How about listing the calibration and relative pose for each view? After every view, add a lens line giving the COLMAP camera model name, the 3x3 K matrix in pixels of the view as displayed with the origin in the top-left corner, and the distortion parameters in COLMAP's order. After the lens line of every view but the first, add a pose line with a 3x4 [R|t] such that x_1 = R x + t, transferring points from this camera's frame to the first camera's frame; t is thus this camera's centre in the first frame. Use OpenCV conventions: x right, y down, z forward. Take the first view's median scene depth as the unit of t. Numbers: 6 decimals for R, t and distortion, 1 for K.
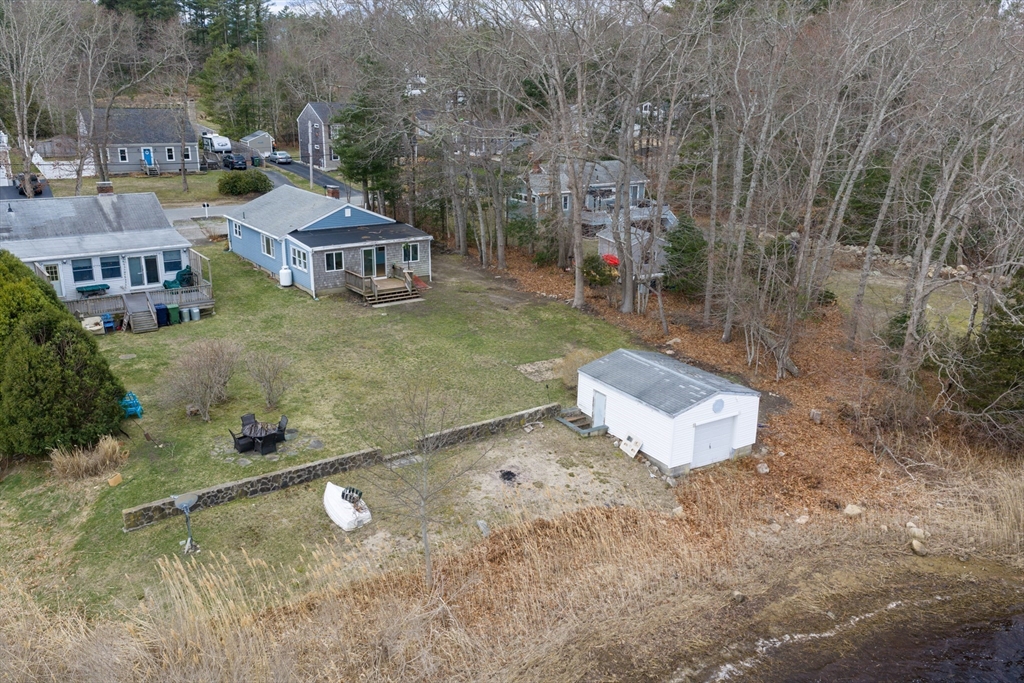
lens RADIAL K [[846.8, 0, 512.0], [0, 846.8, 341.5], [0, 0, 1]] dist [0.016582, -0.001510]
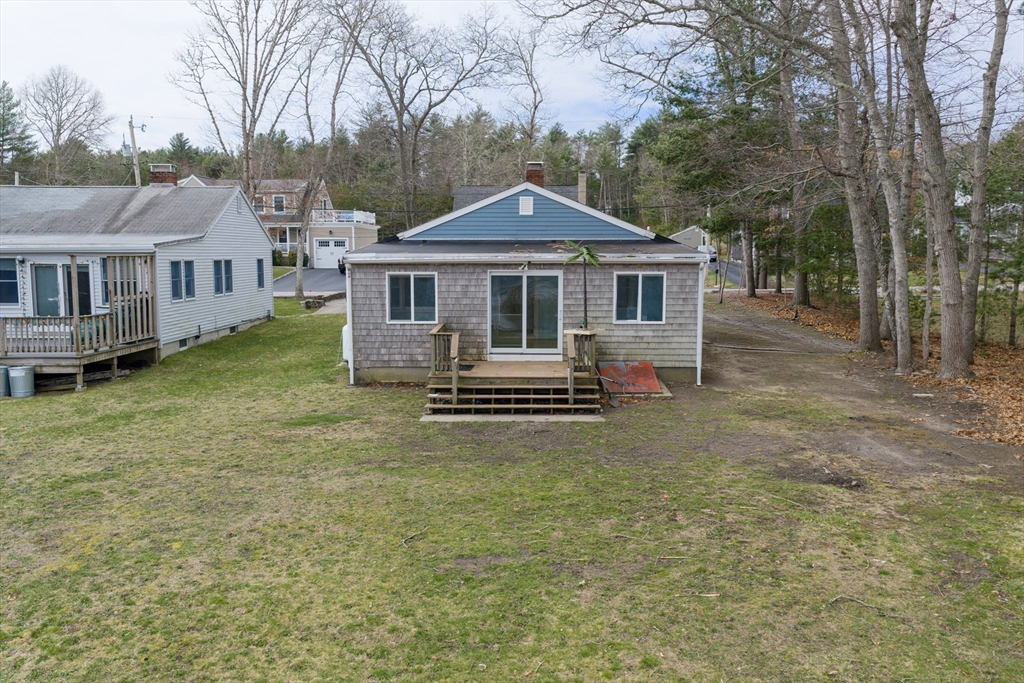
lens RADIAL K [[846.8, 0, 512.0], [0, 846.8, 341.5], [0, 0, 1]] dist [0.016582, -0.001510]
pose [[0.800895, 0.044145, -0.597175, 0.056506], [-0.162969, 0.975703, -0.146438, -0.027939], [0.576201, 0.214602, 0.788630, 0.753074]]
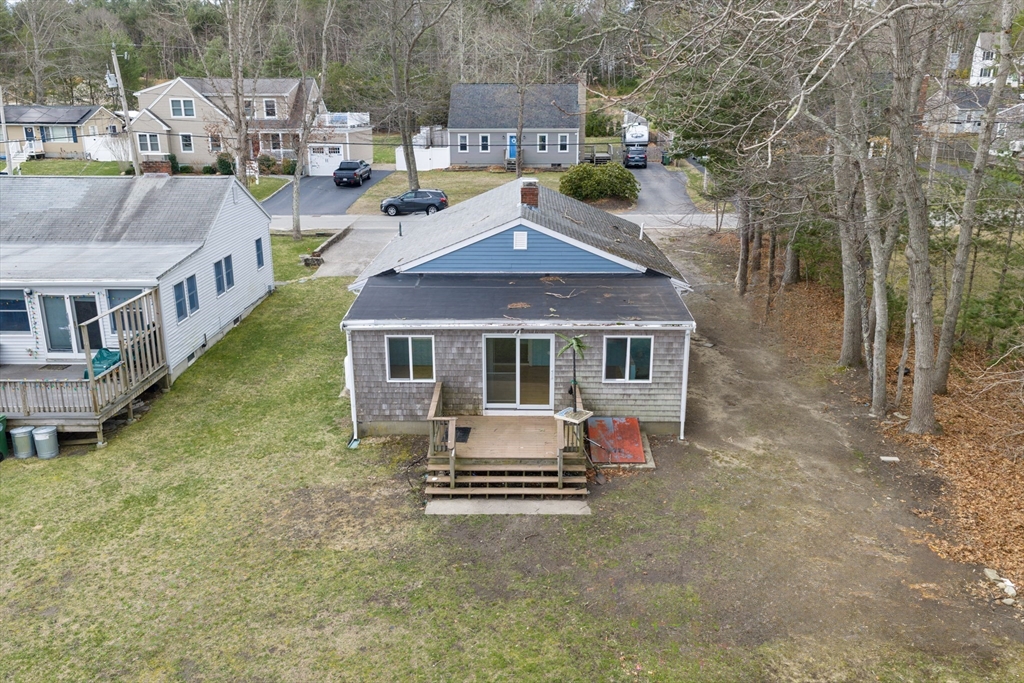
lens RADIAL K [[846.8, 0, 512.0], [0, 846.8, 341.5], [0, 0, 1]] dist [0.016582, -0.001510]
pose [[0.801357, 0.148509, -0.579458, 0.060310], [-0.160011, 0.986610, 0.031572, -0.126766], [0.576388, 0.067419, 0.814390, 0.724917]]
